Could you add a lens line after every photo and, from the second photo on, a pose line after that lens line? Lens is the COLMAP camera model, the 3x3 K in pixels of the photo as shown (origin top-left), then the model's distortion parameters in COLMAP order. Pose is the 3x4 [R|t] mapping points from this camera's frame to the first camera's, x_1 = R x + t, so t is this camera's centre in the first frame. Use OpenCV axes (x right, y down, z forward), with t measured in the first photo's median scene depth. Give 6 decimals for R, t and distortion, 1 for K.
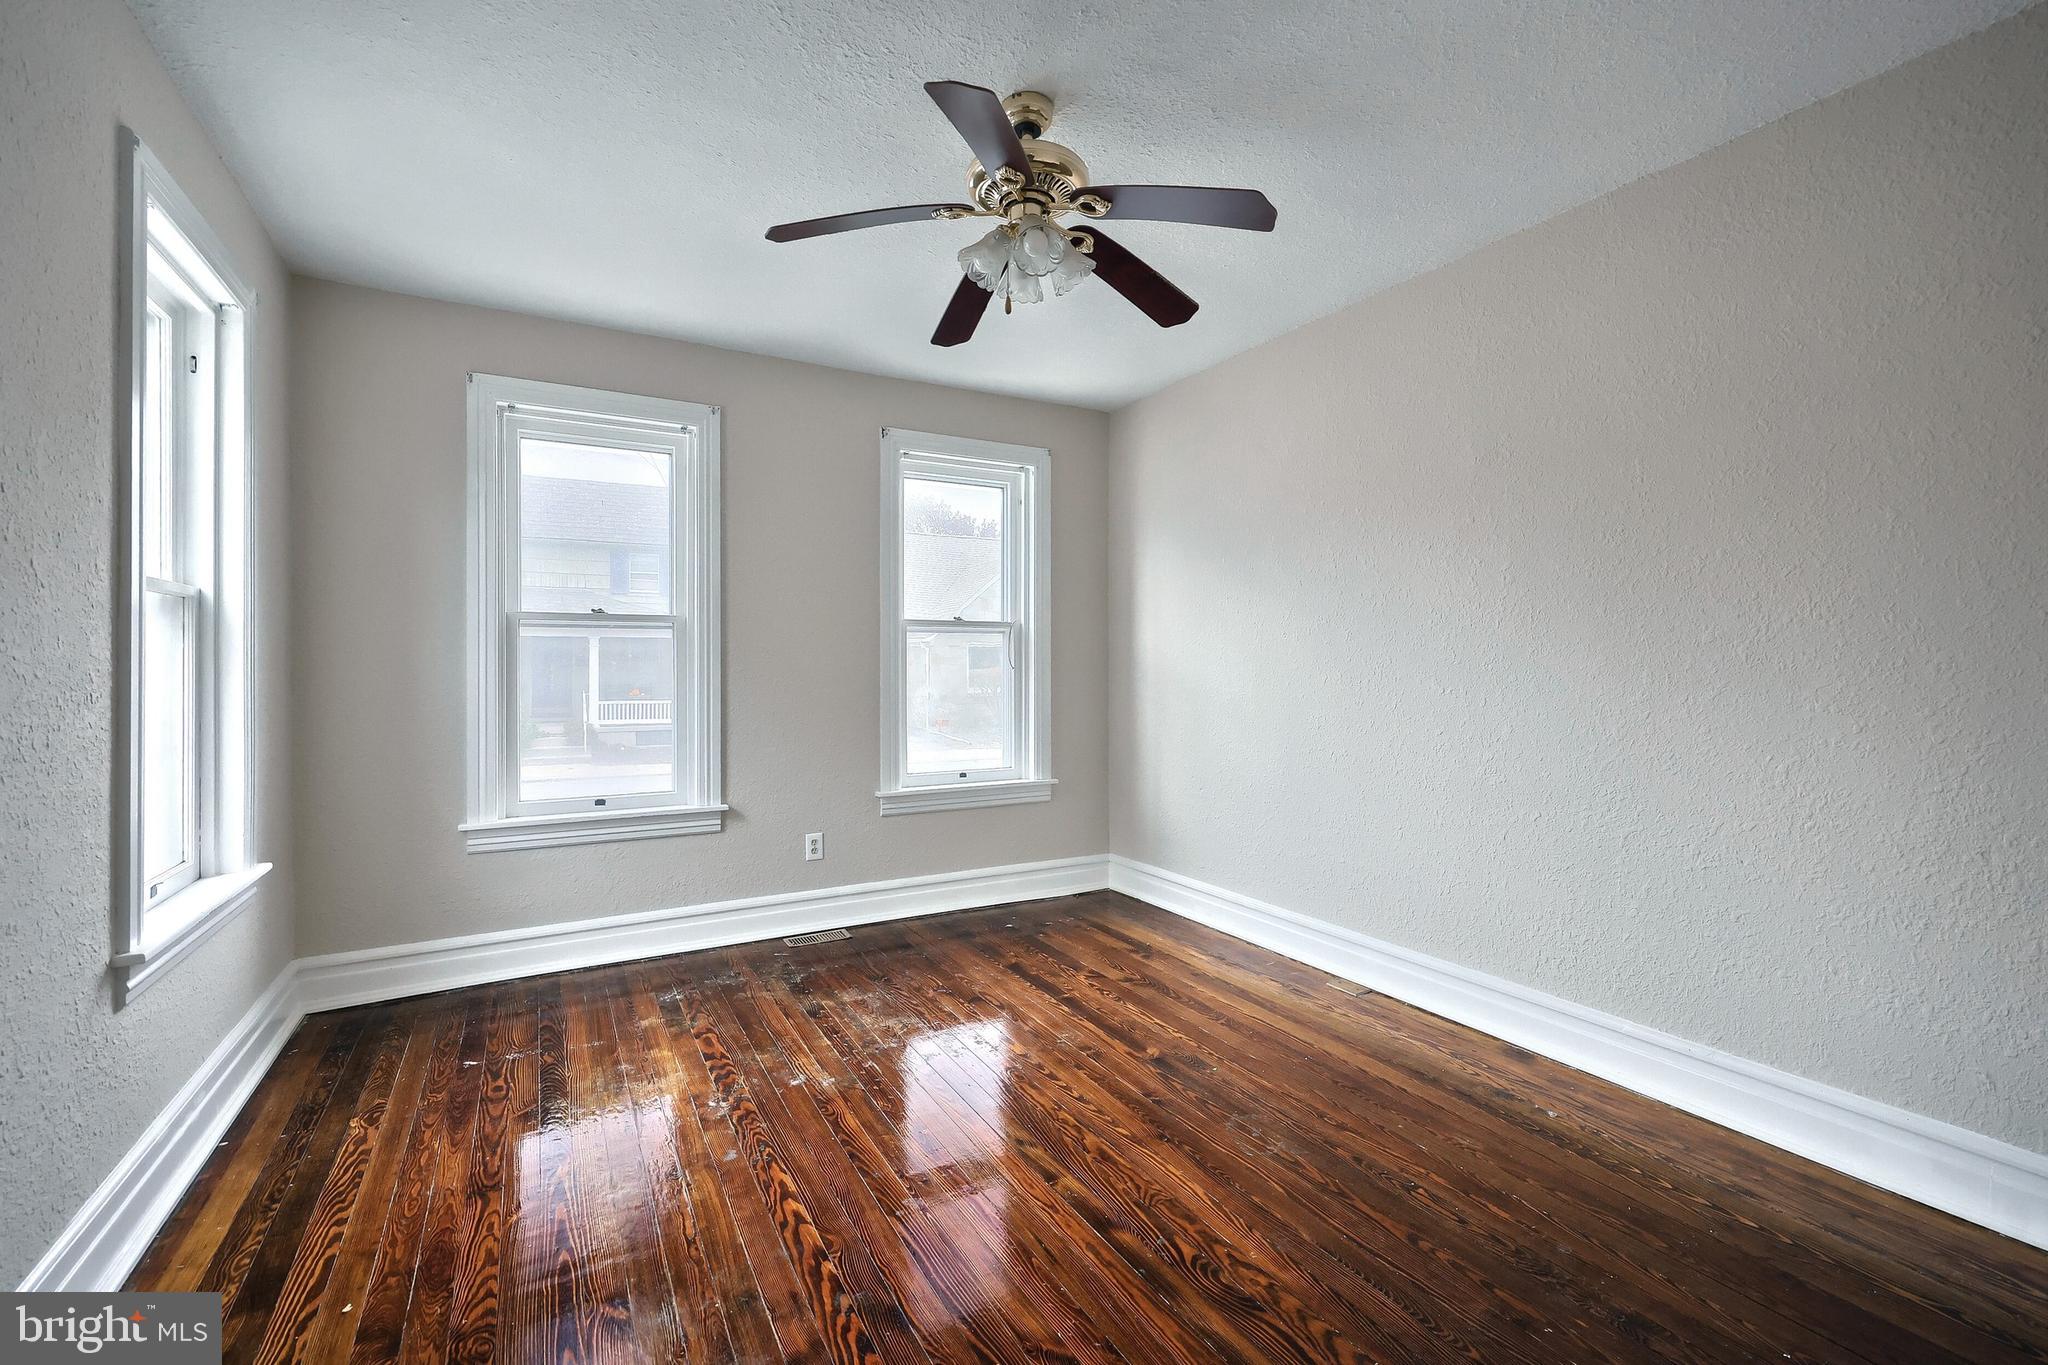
lens RADIAL K [[863.9, 0, 1021.0], [0, 863.9, 669.6], [0, 0, 1]] dist [-0.001876, -0.000246]
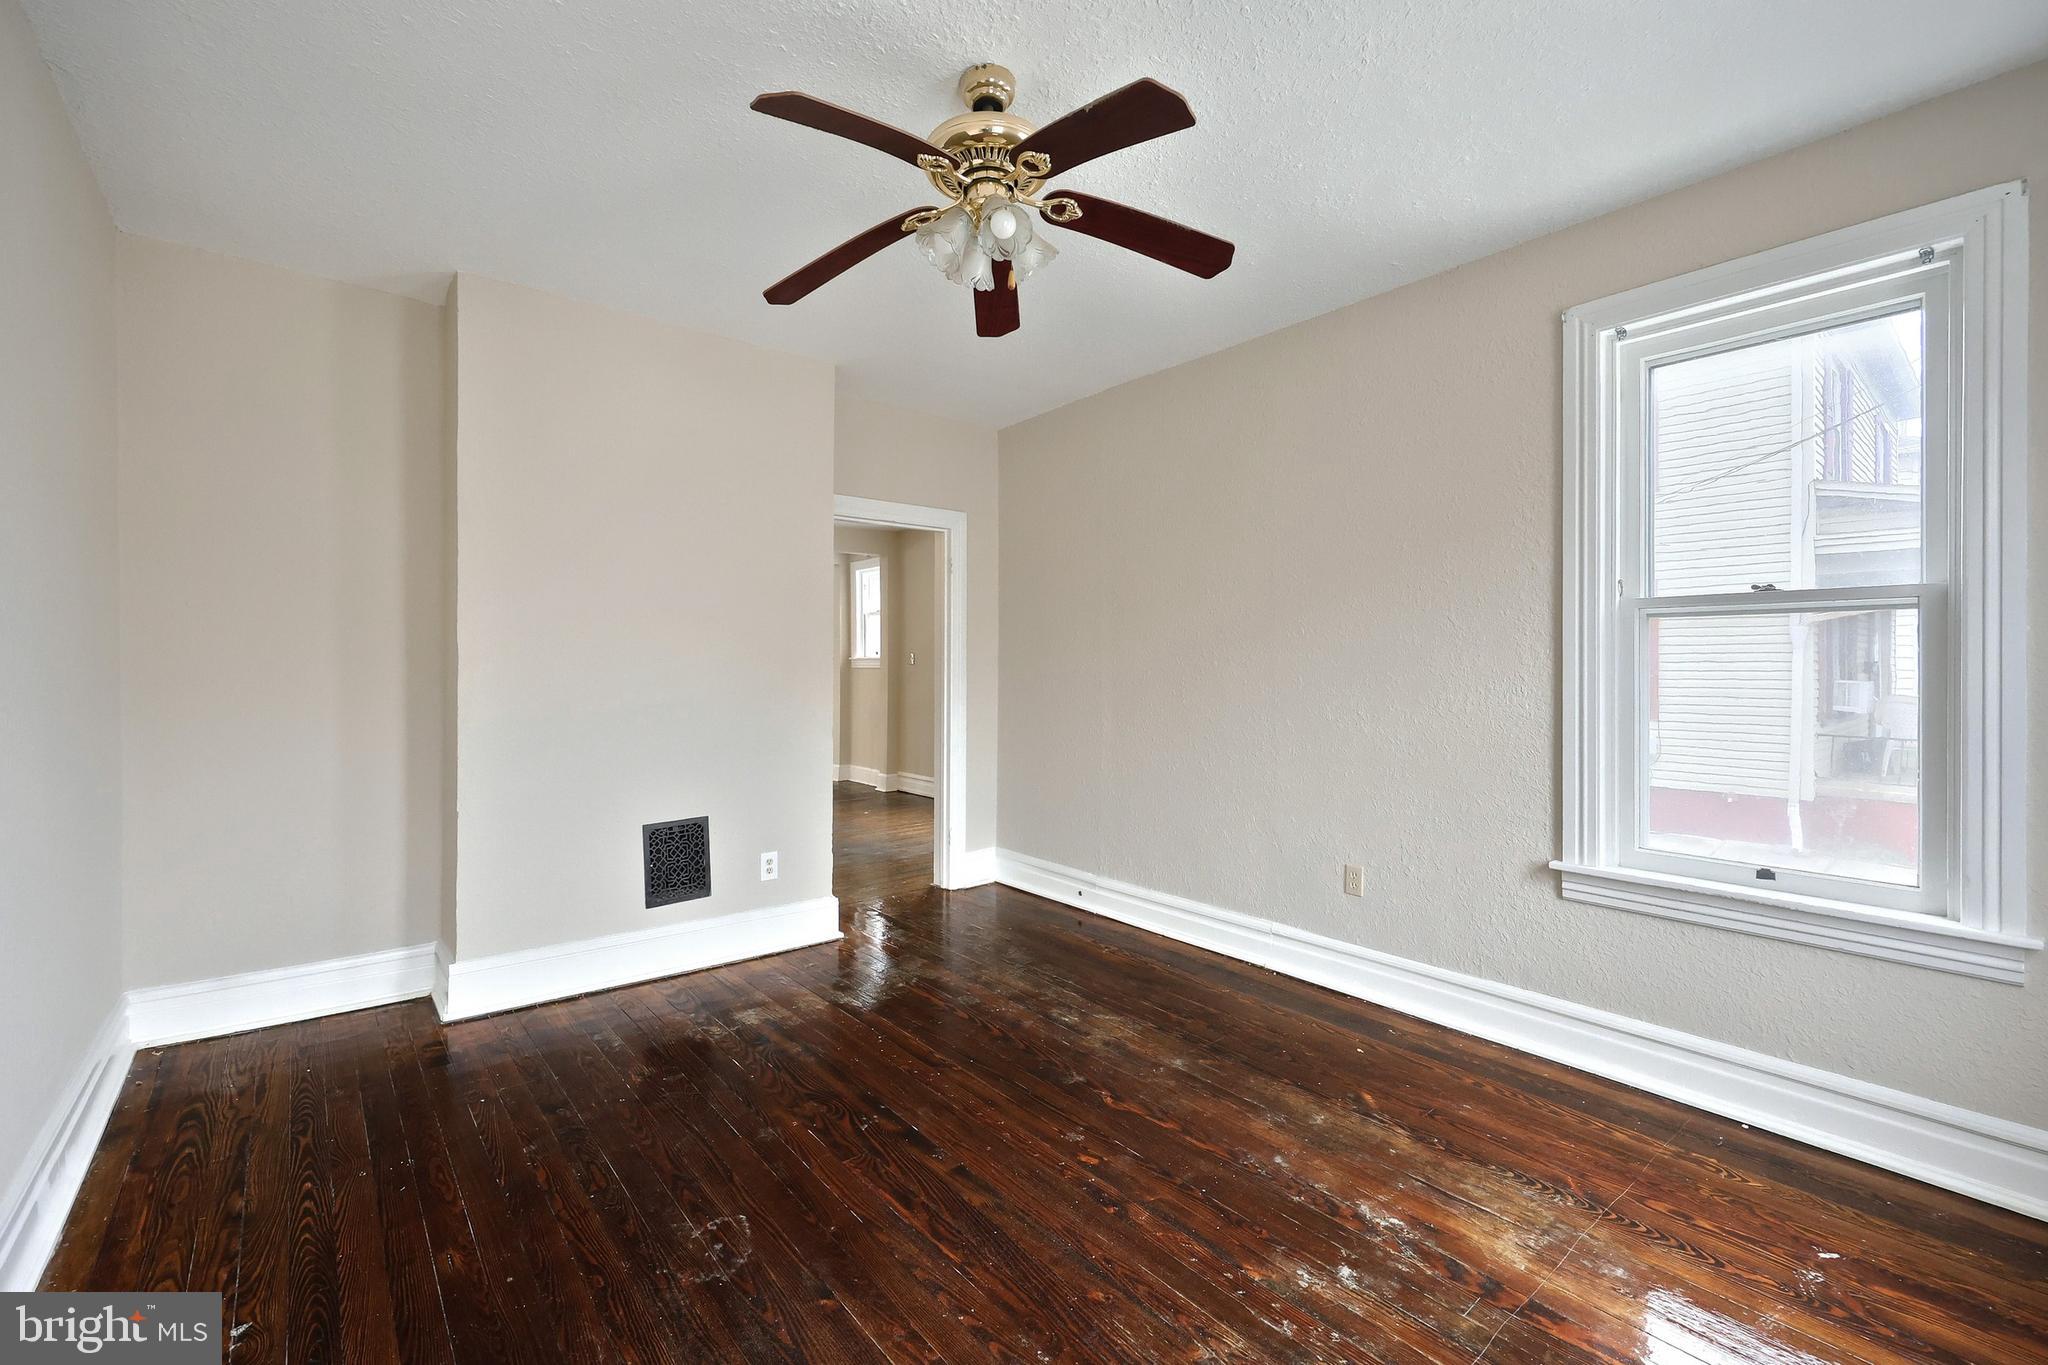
lens RADIAL K [[863.9, 0, 1021.0], [0, 863.9, 669.6], [0, 0, 1]] dist [-0.001876, -0.000246]
pose [[-0.980003, -0.001389, -0.198978, 0.158593], [-0.003452, 0.999944, 0.010021, -0.017164], [0.198953, 0.010507, -0.979953, 1.907700]]
